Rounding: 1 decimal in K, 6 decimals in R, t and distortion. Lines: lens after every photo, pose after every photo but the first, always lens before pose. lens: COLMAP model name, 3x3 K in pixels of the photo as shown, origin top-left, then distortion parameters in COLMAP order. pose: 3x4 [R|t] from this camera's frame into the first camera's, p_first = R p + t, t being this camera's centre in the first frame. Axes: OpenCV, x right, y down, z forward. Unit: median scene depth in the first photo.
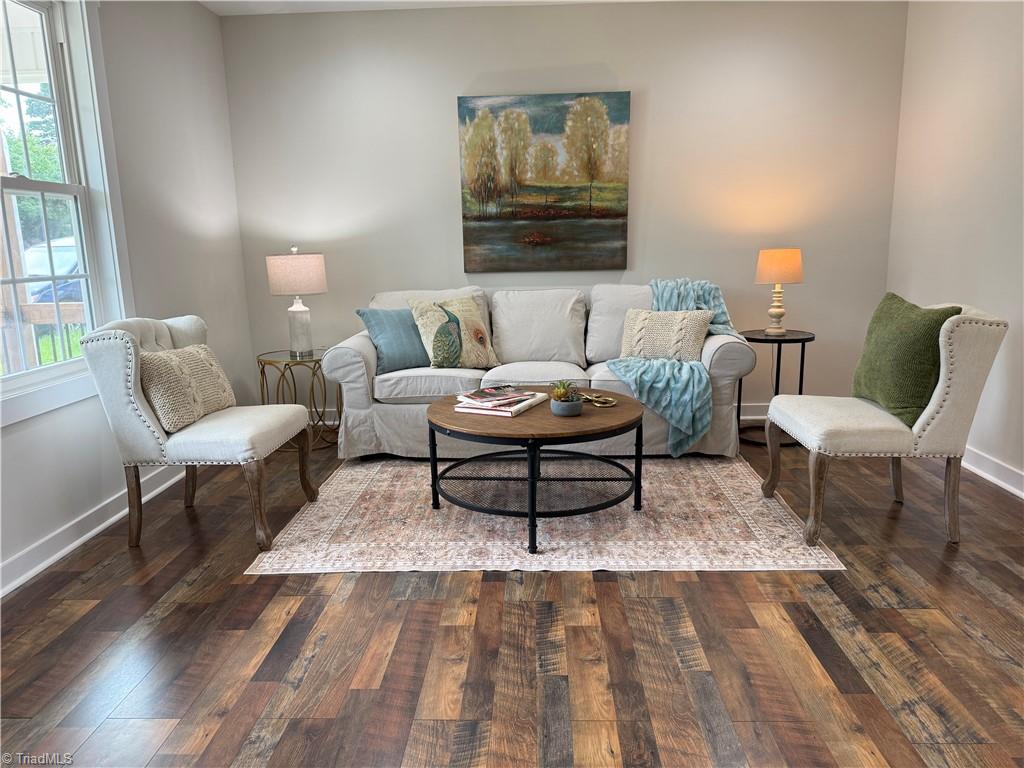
lens RADIAL K [[705.2, 0, 512.0], [0, 705.2, 384.0], [0, 0, 1]] dist [0.127206, -0.194267]
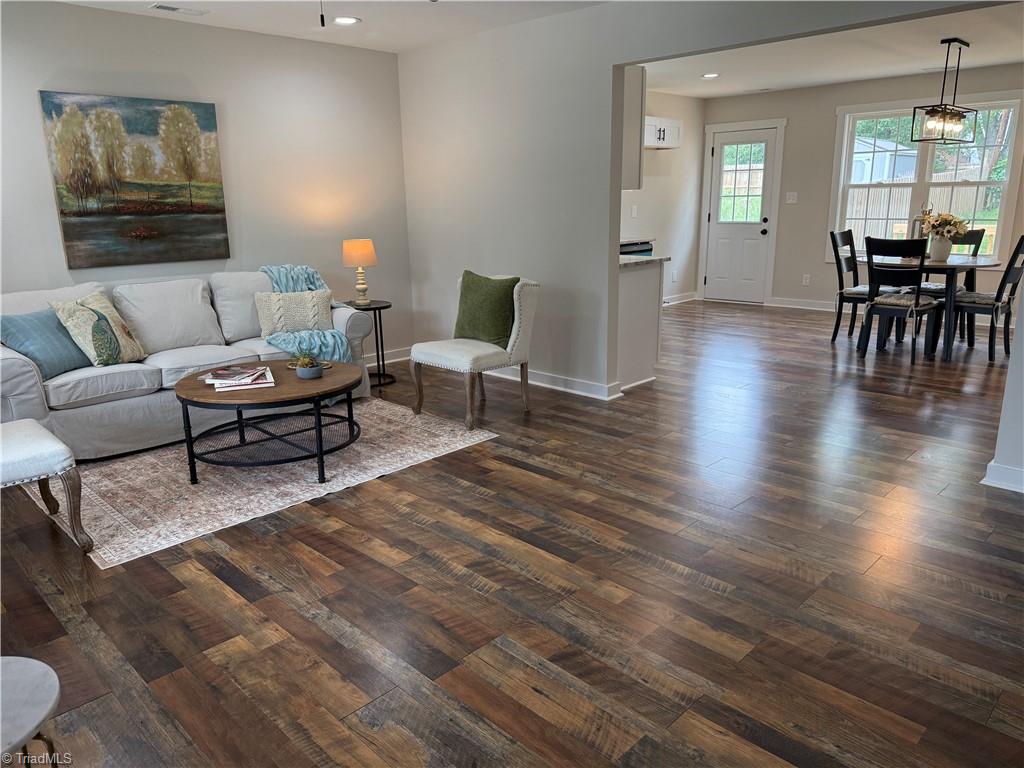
lens RADIAL K [[721.6, 0, 512.0], [0, 721.6, 384.0], [0, 0, 1]] dist [-0.004124, -0.042524]
pose [[0.668386, -0.169365, 0.724276, -0.416917], [0.139544, 0.984994, 0.101556, -0.018512], [-0.730608, 0.033190, 0.681990, -0.110186]]
